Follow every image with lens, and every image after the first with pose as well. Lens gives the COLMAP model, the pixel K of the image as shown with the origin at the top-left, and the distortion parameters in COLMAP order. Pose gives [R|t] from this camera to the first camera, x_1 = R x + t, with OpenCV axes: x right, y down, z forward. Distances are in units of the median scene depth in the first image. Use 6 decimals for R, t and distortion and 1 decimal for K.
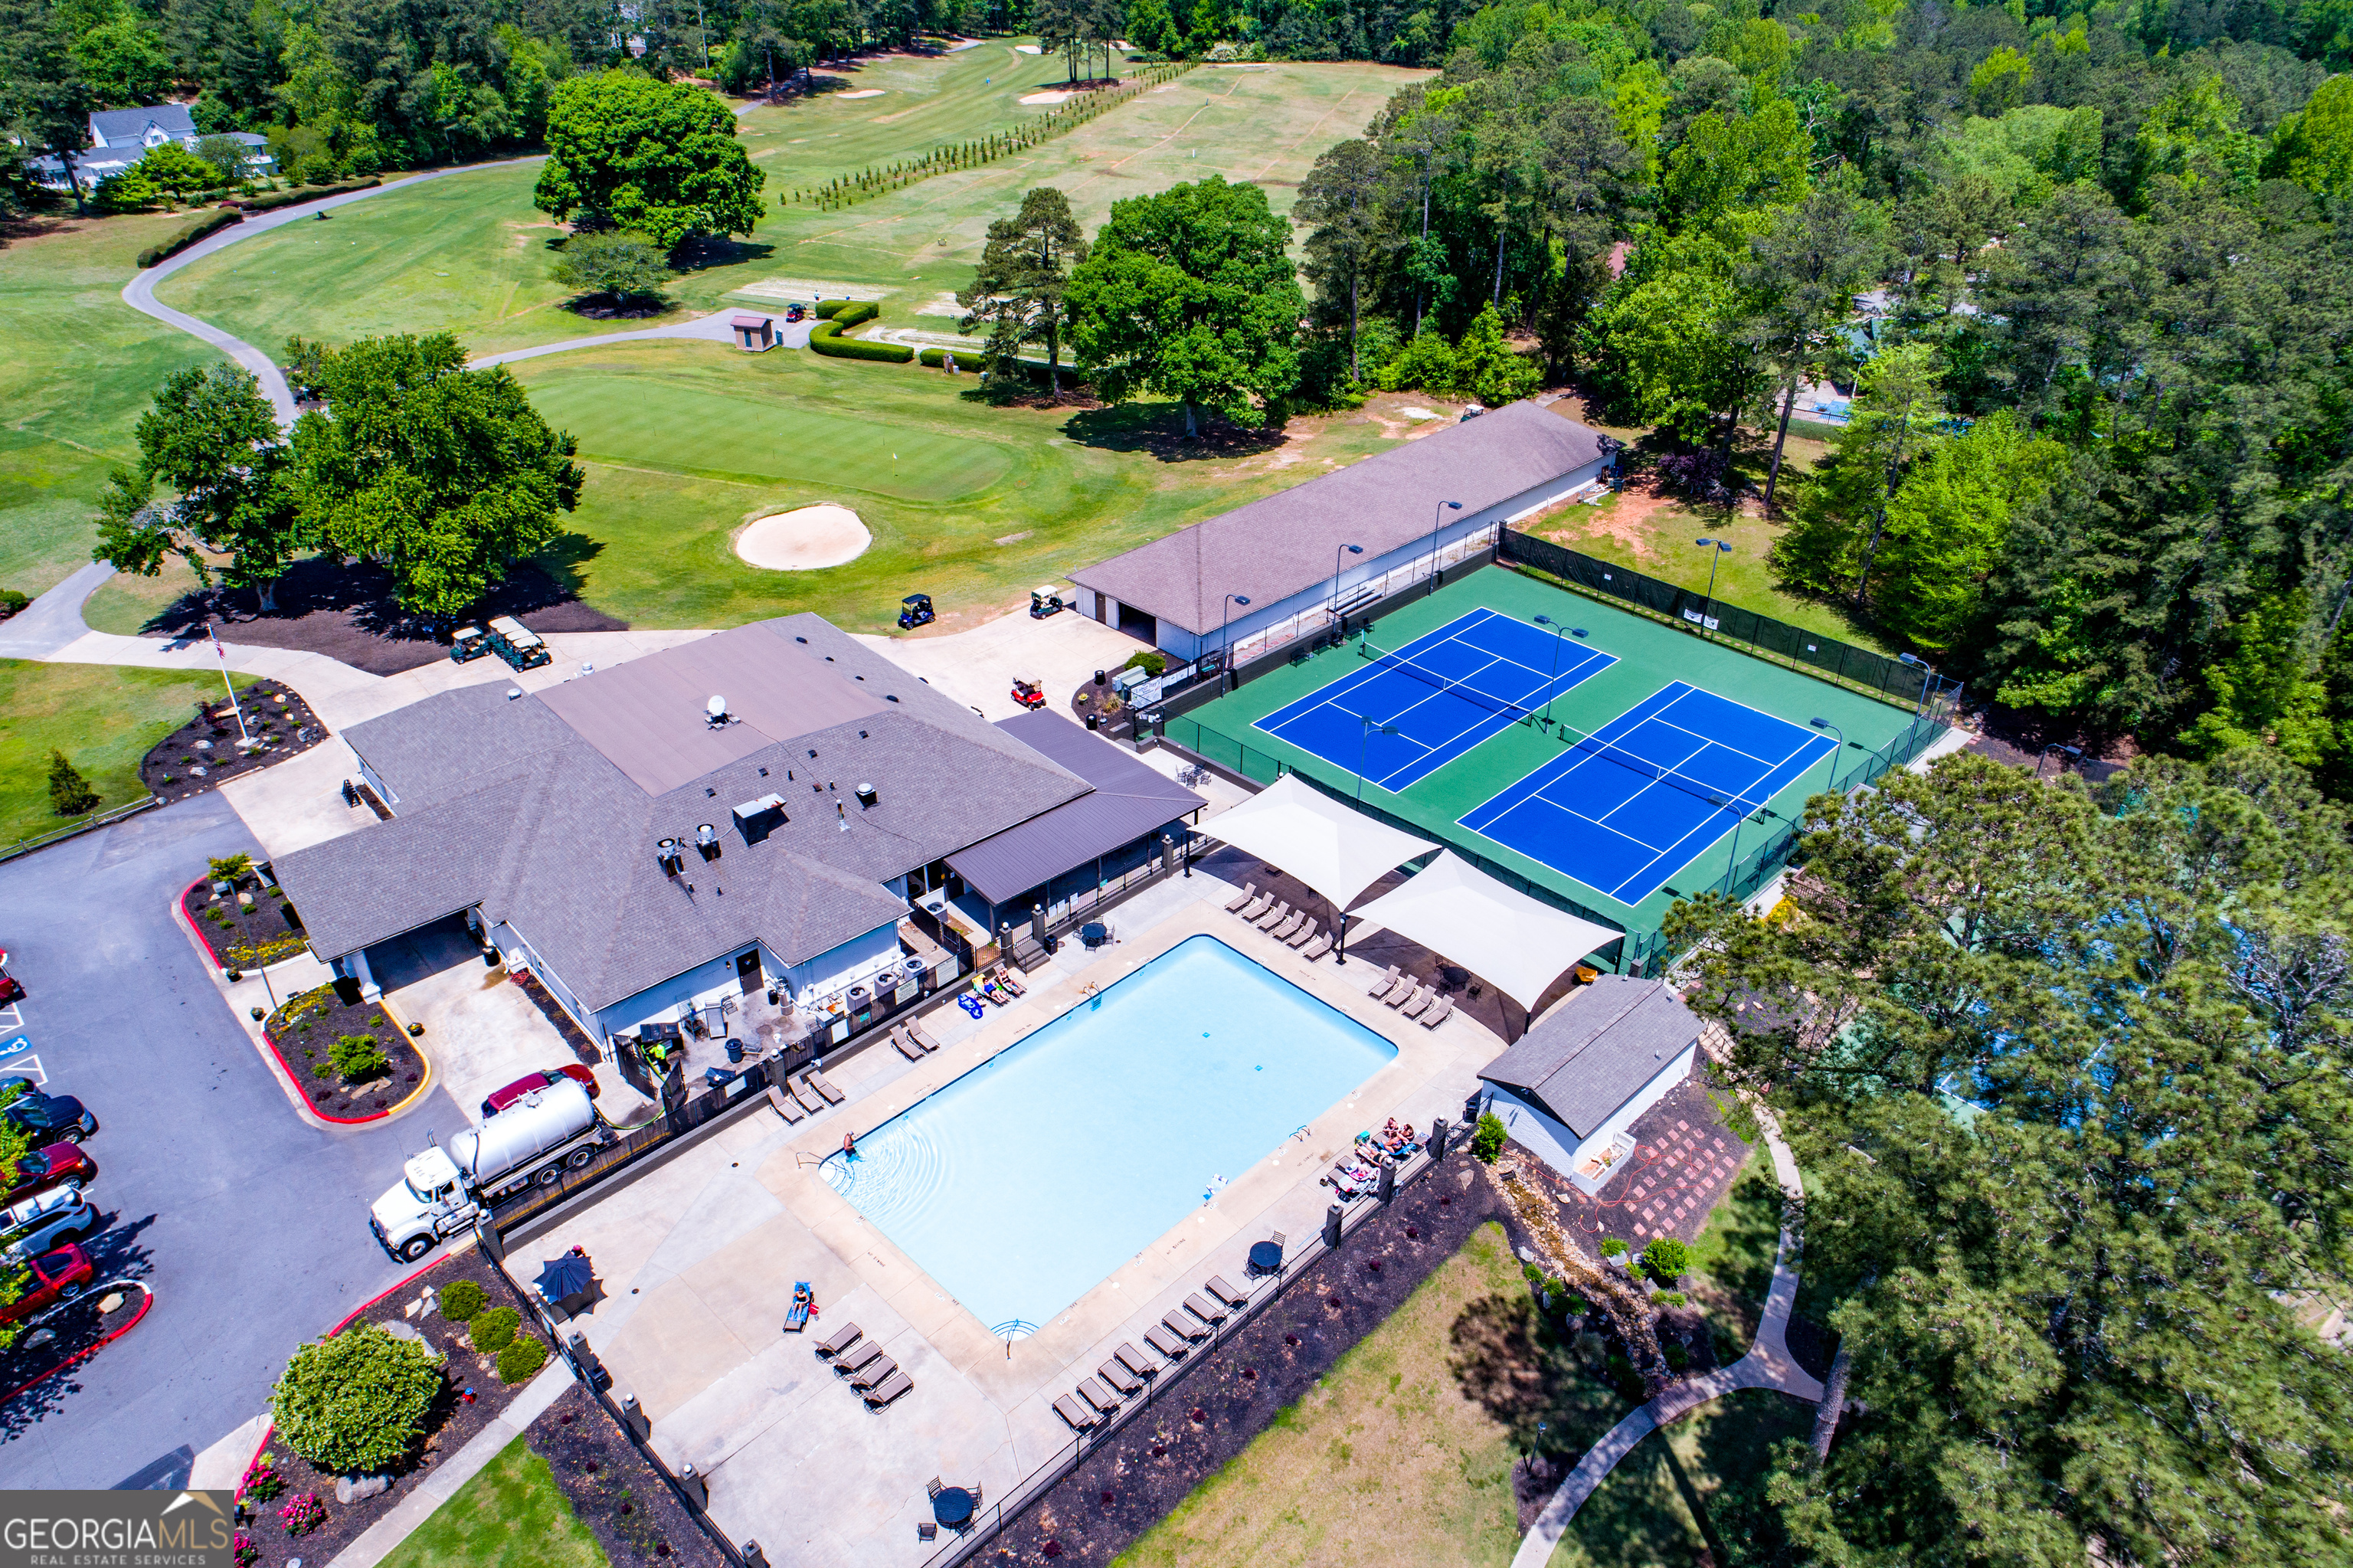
lens RADIAL K [[1562.7, 0, 1172.8], [0, 1562.7, 784.4], [0, 0, 1]] dist [0.000245, 0.000189]
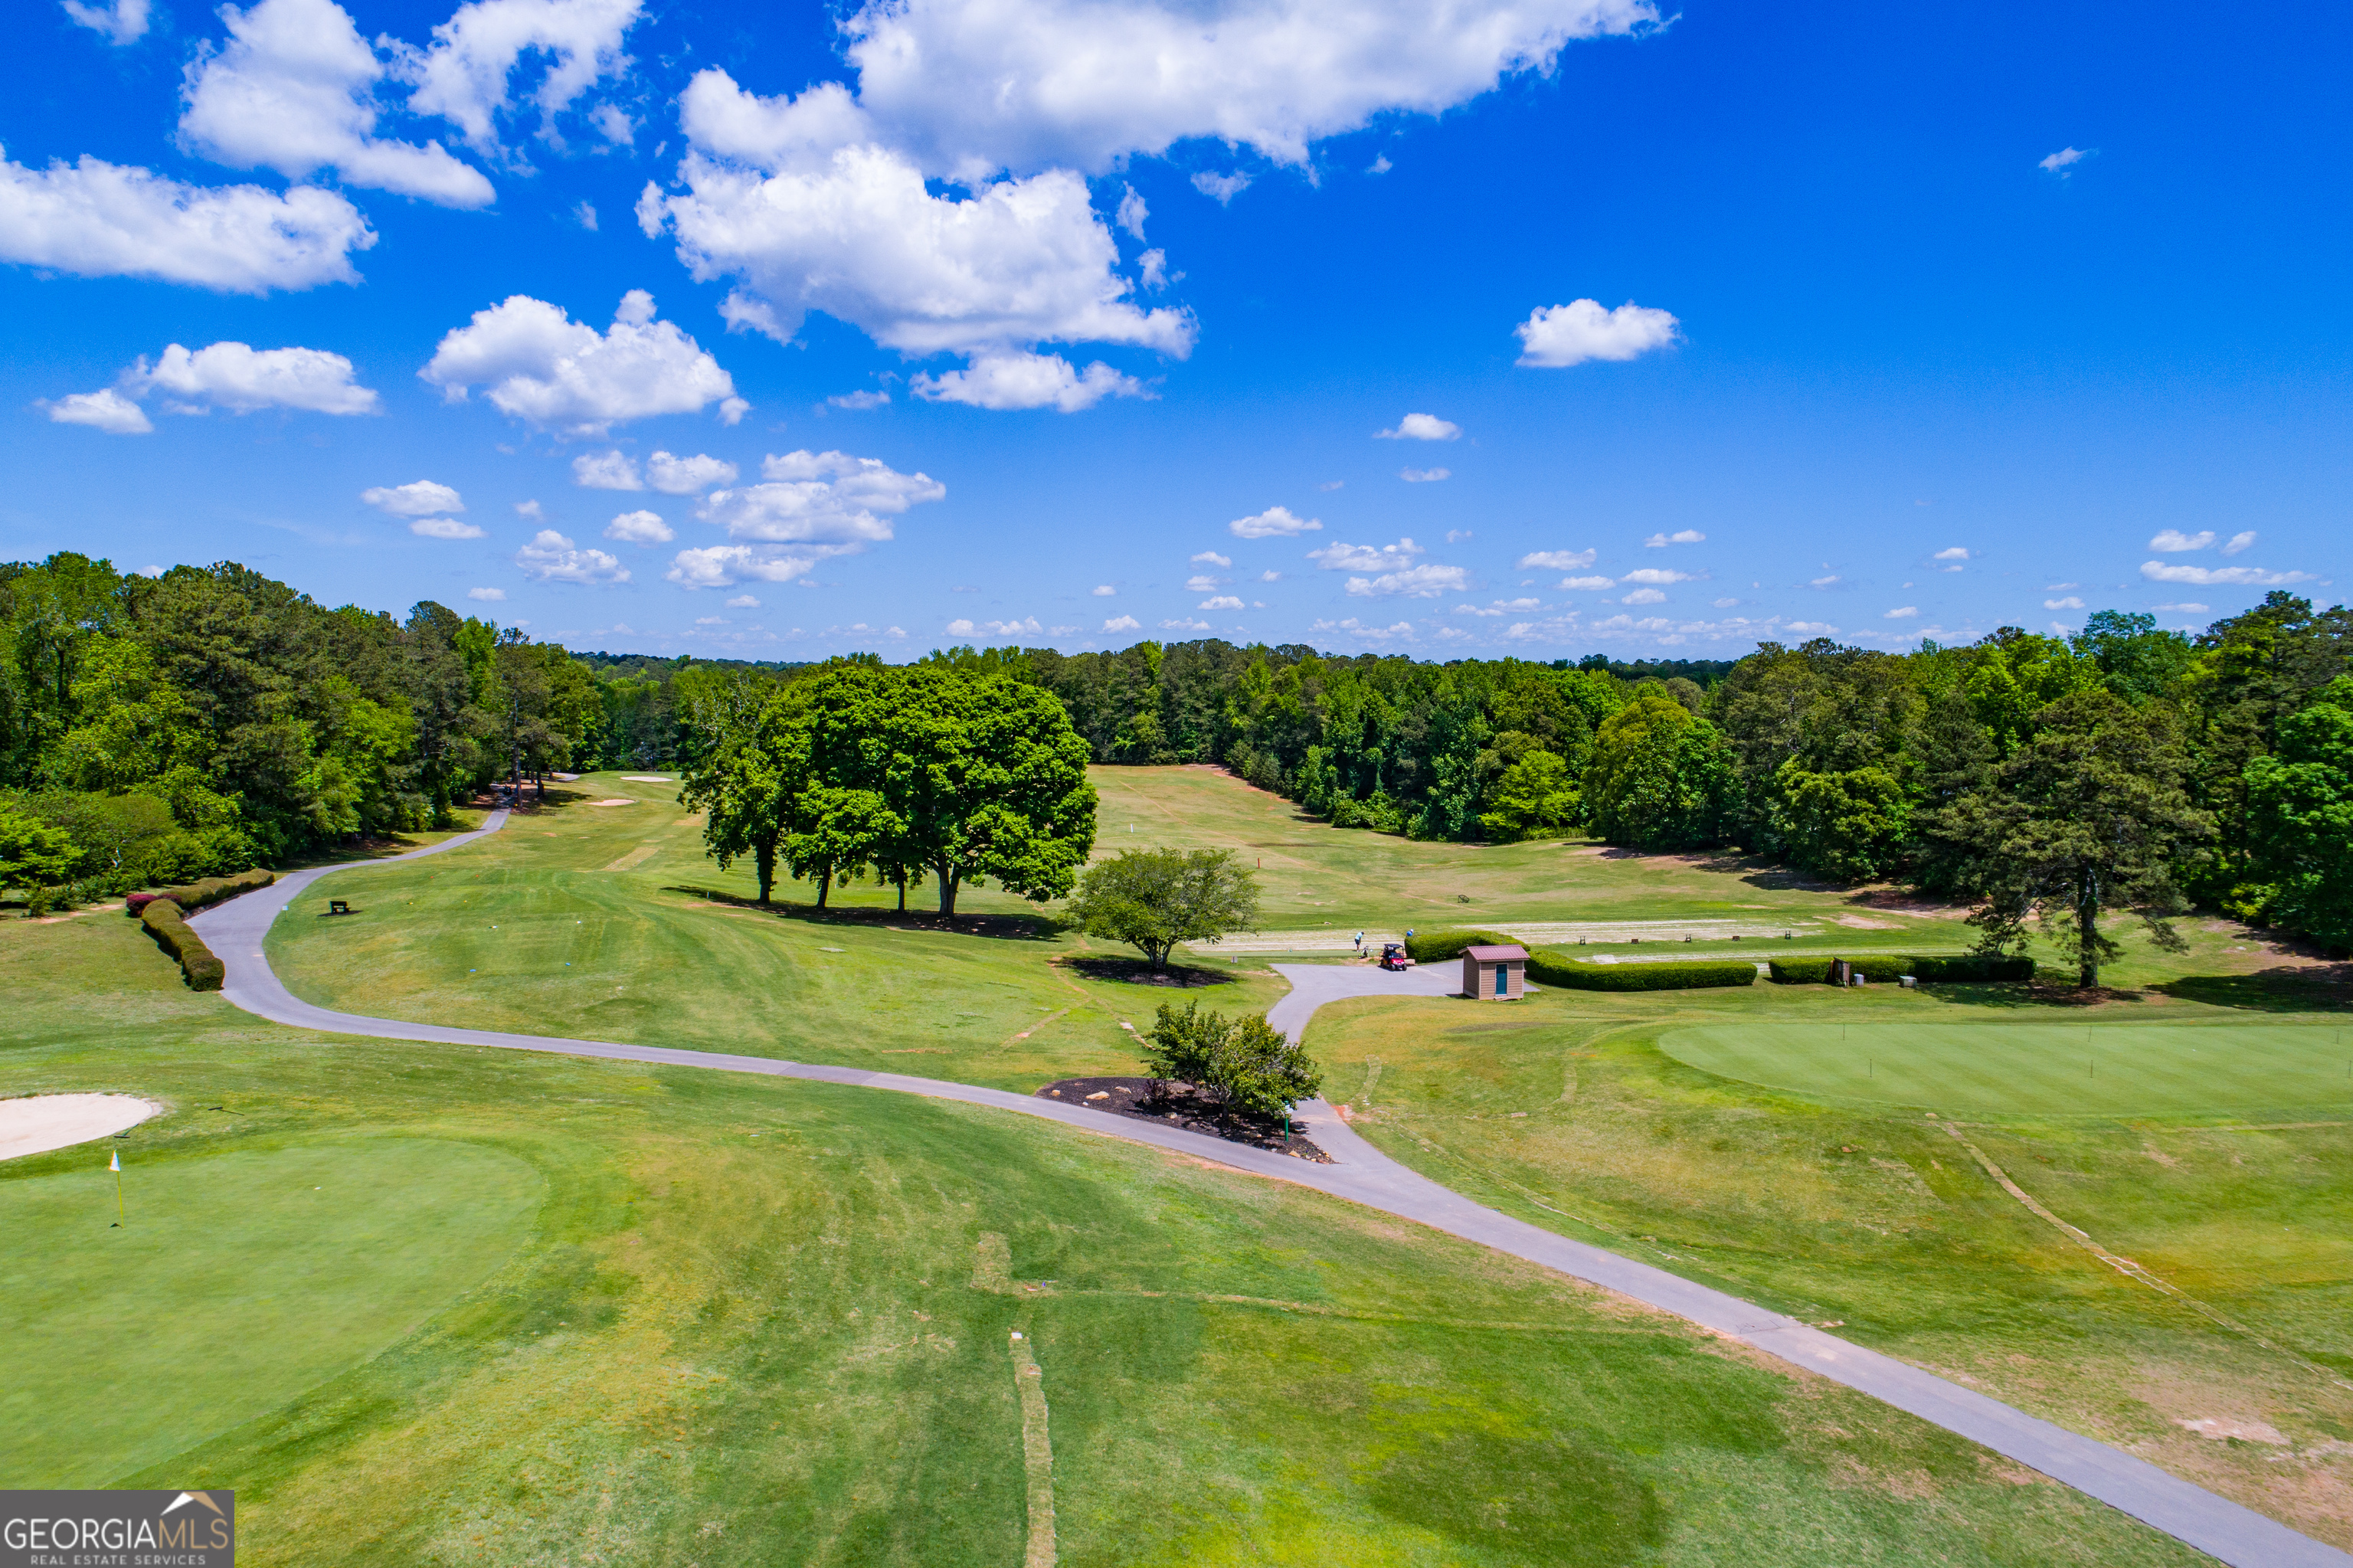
lens RADIAL K [[1562.7, 0, 1172.8], [0, 1562.7, 784.4], [0, 0, 1]] dist [0.000245, 0.000189]
pose [[0.877660, -0.039968, 0.477614, -0.451969], [0.253540, 0.884384, -0.391896, -0.101428], [-0.406731, 0.465046, 0.786322, 0.371931]]
